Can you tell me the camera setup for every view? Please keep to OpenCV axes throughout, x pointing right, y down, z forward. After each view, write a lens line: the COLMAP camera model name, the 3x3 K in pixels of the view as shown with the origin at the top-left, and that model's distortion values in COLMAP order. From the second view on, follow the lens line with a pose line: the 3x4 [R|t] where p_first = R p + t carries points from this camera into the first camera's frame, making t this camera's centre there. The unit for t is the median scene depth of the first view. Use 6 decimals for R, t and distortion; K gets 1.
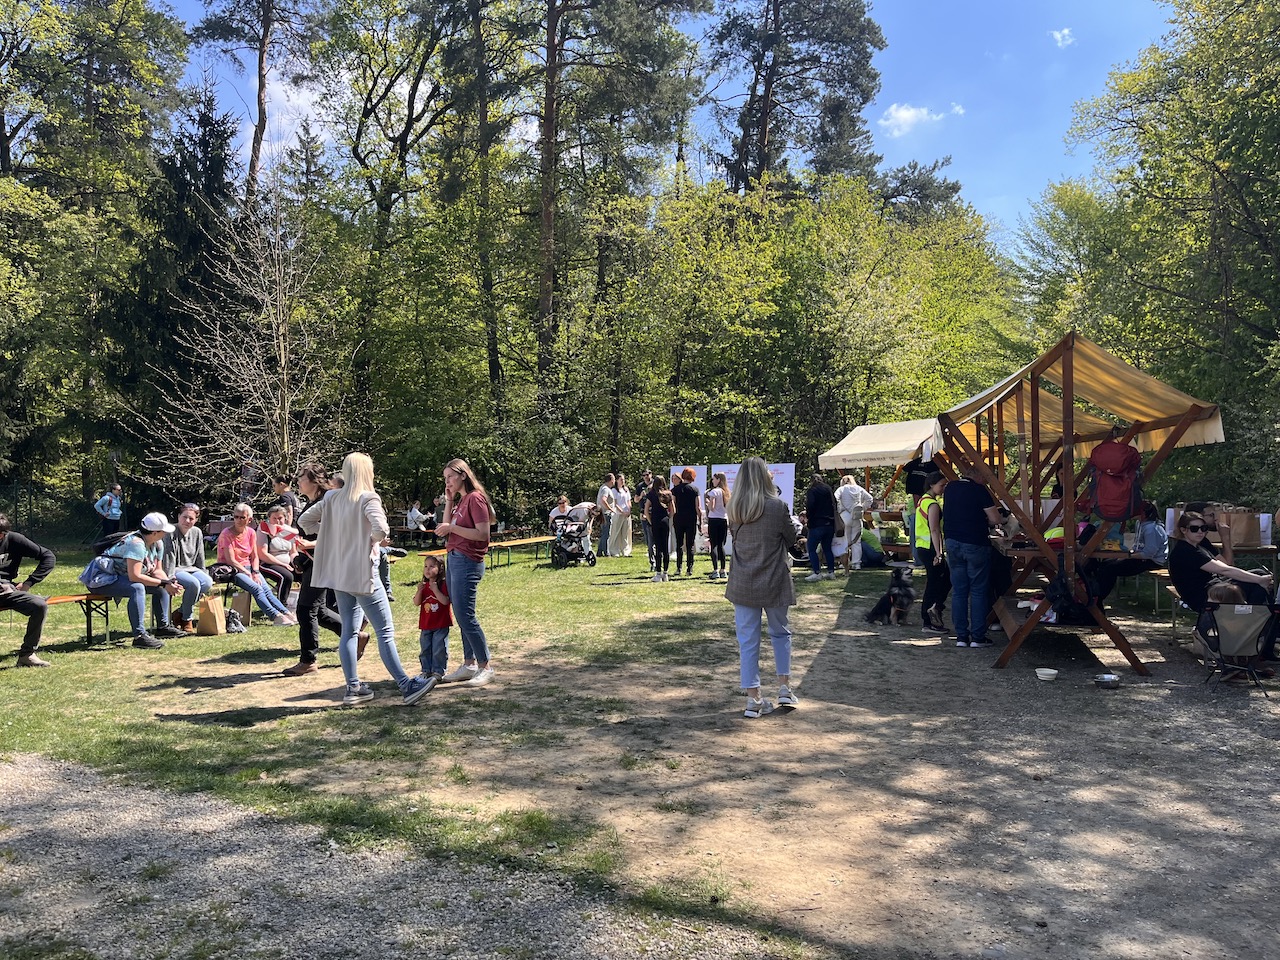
lens RADIAL K [[973.2, 0, 633.9], [0, 973.2, 477.7], [0, 0, 1]] dist [0.061833, -0.079505]
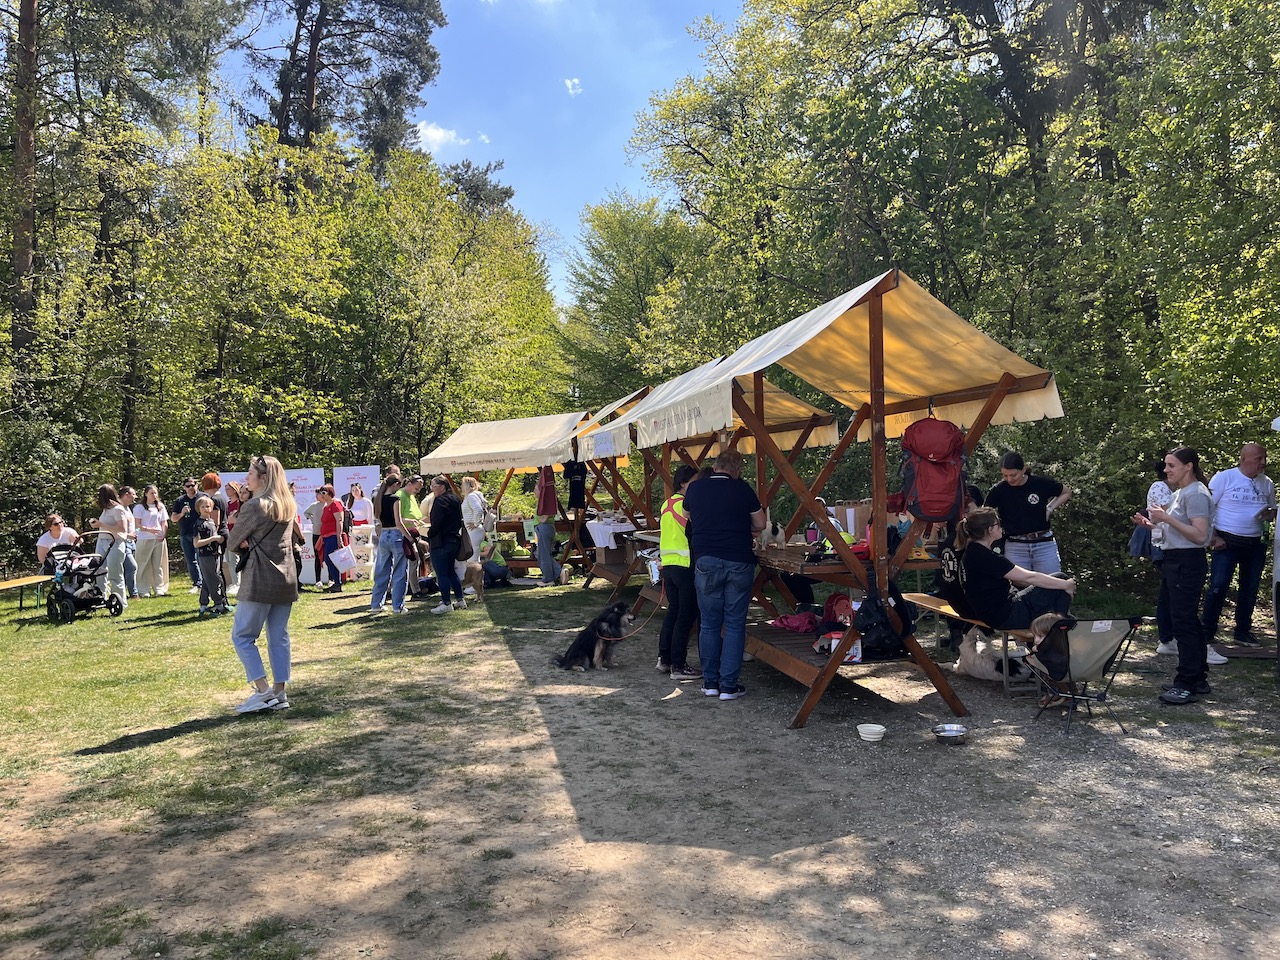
lens RADIAL K [[973.2, 0, 643.9], [0, 973.2, 479.0], [0, 0, 1]] dist [0.061833, -0.079505]
pose [[0.887092, -0.015286, 0.461339, -0.019198], [0.020646, 0.999765, -0.006573, 0.003316], [-0.461130, 0.015355, 0.887200, 0.122402]]
